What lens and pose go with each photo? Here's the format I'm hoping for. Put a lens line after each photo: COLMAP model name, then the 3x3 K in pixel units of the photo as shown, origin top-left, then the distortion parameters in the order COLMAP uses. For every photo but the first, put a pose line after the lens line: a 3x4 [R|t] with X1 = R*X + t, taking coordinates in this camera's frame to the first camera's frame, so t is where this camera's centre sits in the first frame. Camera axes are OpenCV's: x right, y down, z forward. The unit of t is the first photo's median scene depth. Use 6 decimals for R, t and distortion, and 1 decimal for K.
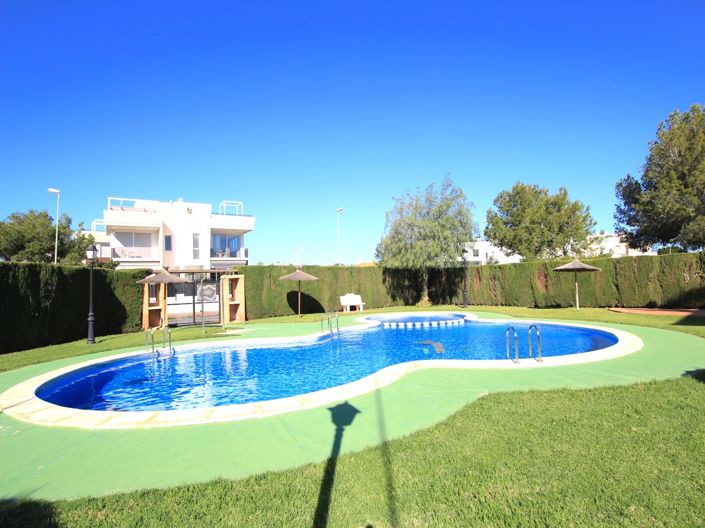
lens RADIAL K [[386.6, 0, 371.9], [0, 386.6, 264.4], [0, 0, 1]] dist [-0.023806, -0.000392]
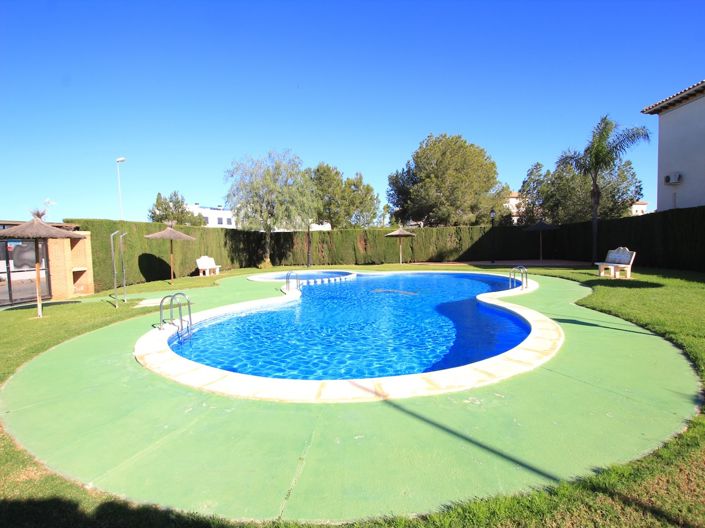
lens RADIAL K [[351.6, 0, 352.5], [0, 351.6, 264.0], [0, 0, 1]] dist [0.001834, 0.000413]
pose [[0.756357, -0.028095, 0.653555, -0.339156], [-0.027861, 0.996787, 0.075094, 0.020365], [-0.653565, -0.075006, 0.753145, 0.123406]]
